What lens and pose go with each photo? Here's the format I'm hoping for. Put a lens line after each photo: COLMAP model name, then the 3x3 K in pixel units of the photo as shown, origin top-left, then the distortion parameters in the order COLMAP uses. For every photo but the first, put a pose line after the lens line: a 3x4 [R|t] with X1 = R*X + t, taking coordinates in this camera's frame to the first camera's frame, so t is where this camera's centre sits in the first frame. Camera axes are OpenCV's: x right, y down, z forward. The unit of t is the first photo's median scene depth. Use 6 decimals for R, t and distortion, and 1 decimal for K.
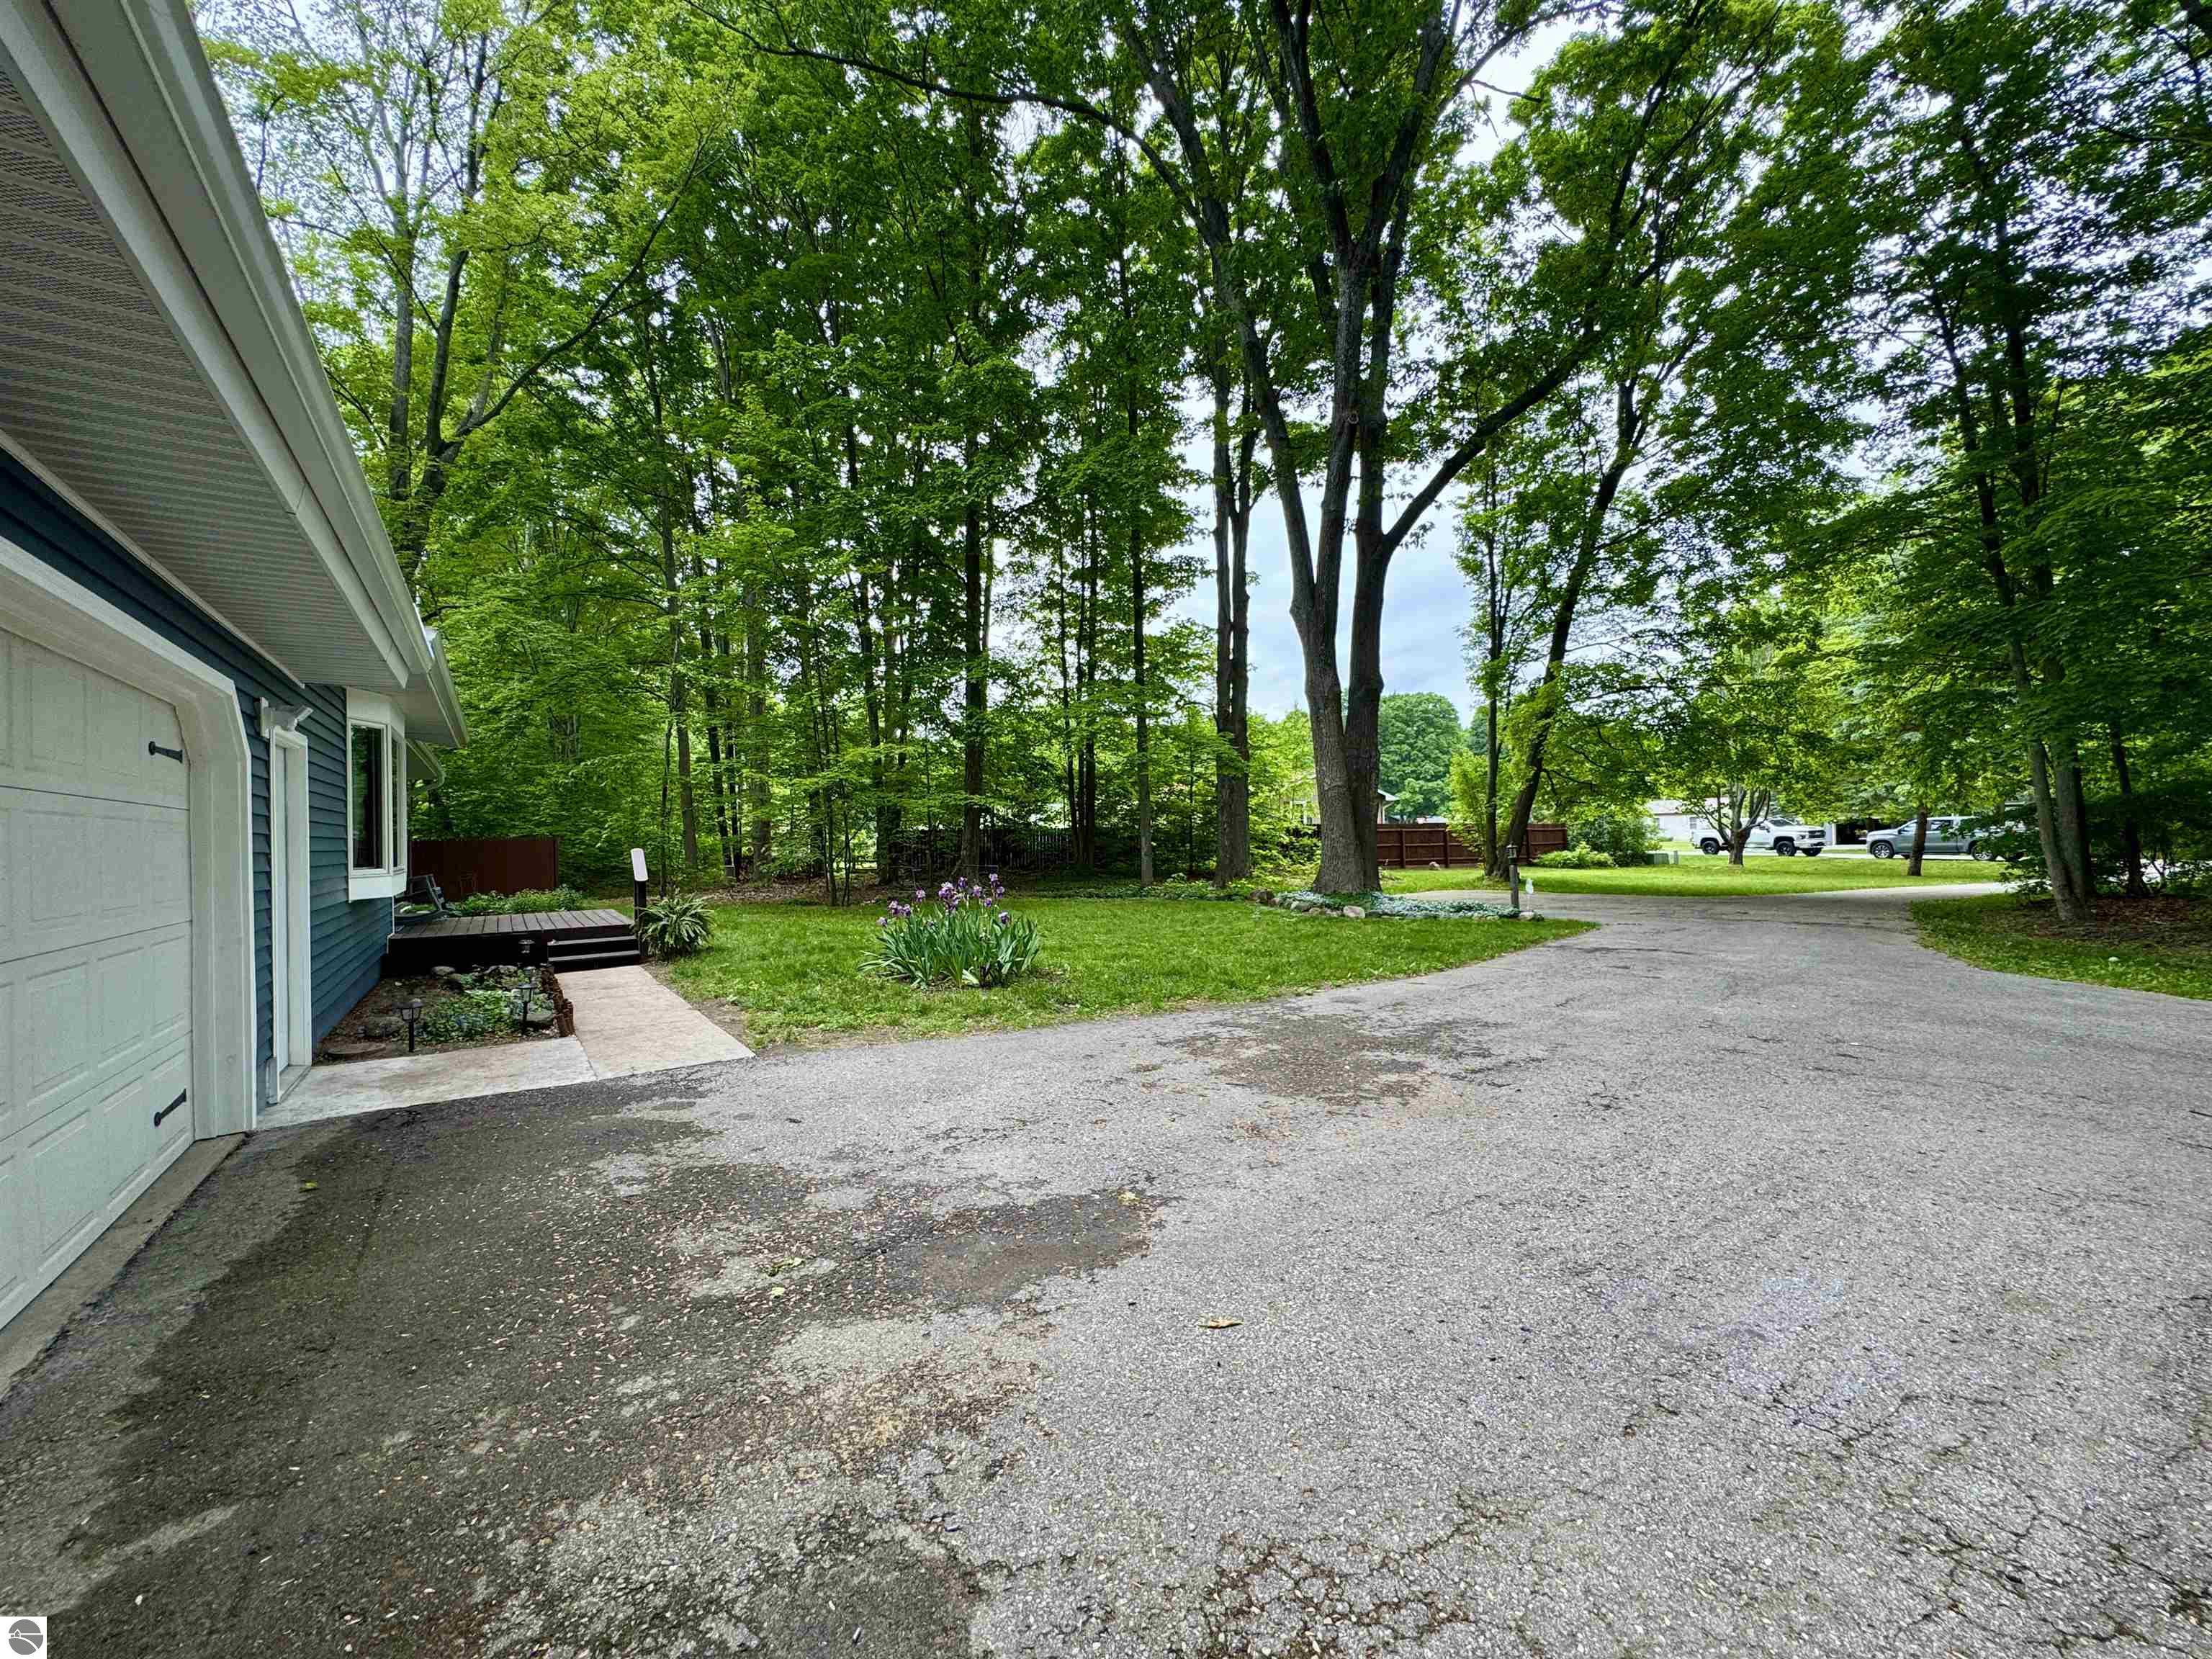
lens RADIAL K [[881.9, 0, 1106.6], [0, 881.9, 830.6], [0, 0, 1]] dist [-0.002975, 0.000146]
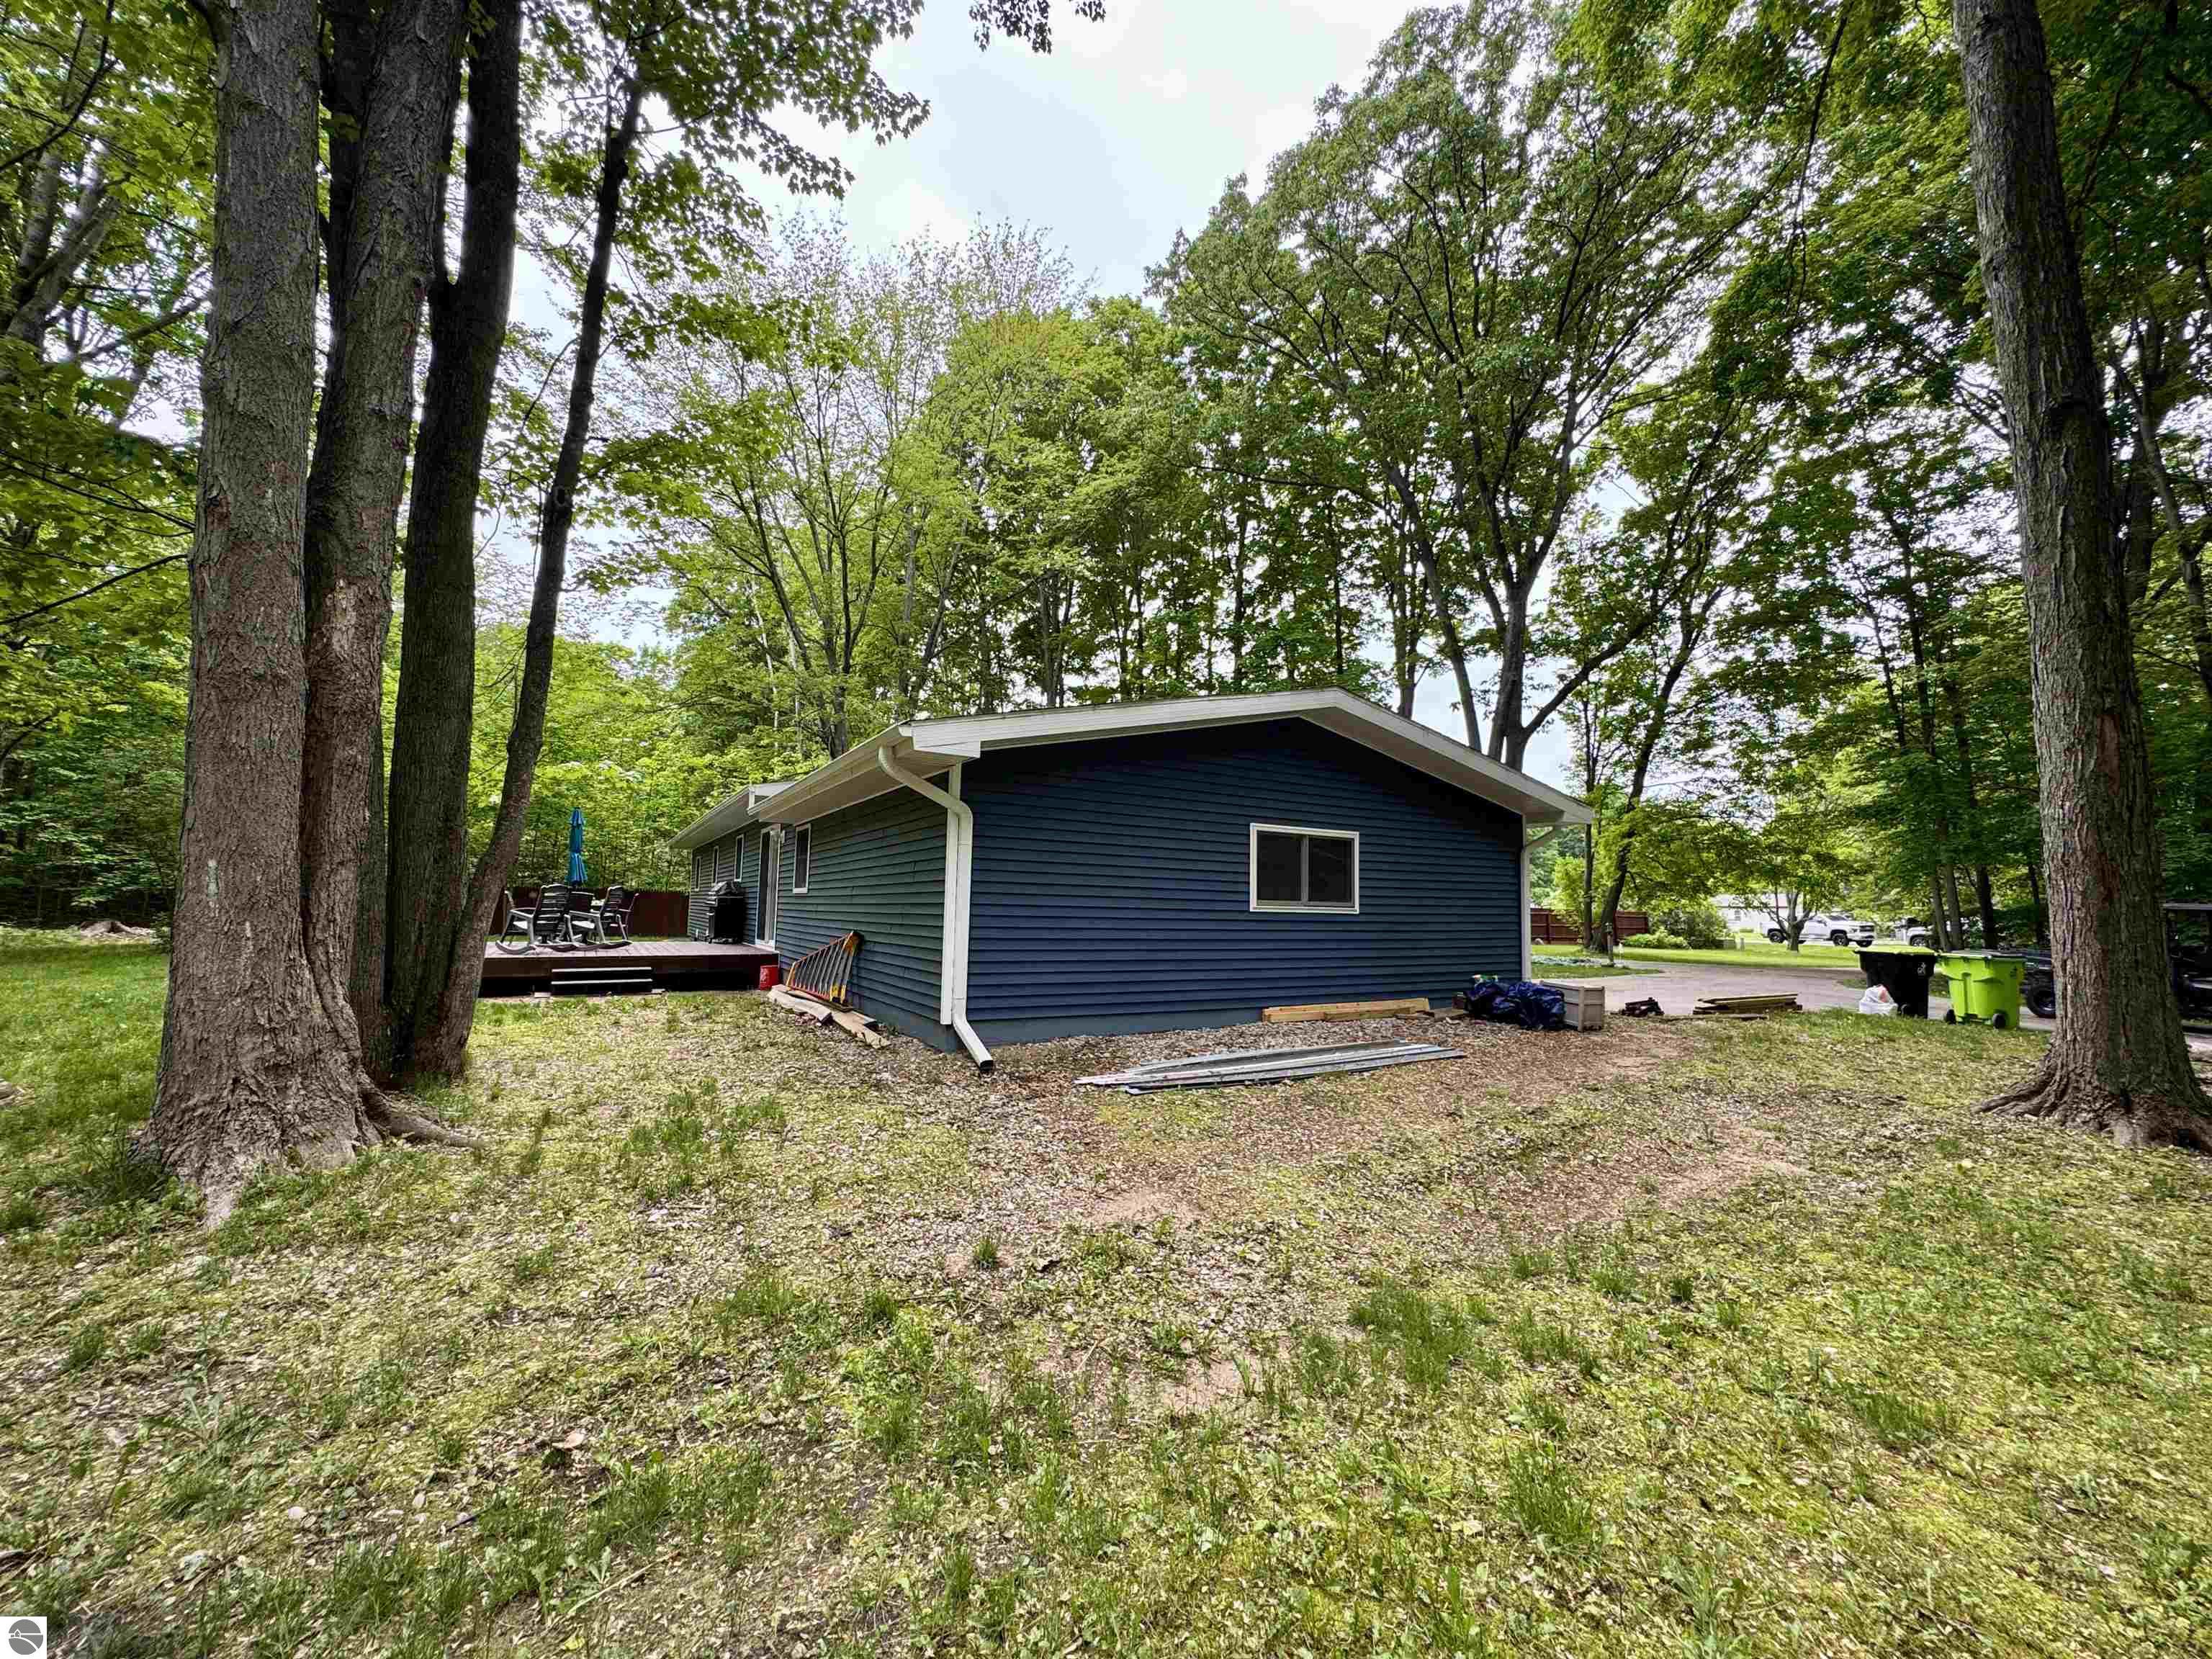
lens RADIAL K [[884.5, 0, 1102.4], [0, 884.5, 830.9], [0, 0, 1]] dist [-0.002525, 0.000657]
pose [[0.996587, 0.029450, -0.077119, -0.193469], [-0.035522, 0.996275, -0.078577, 0.004150], [0.074518, 0.081048, 0.993921, -0.389121]]
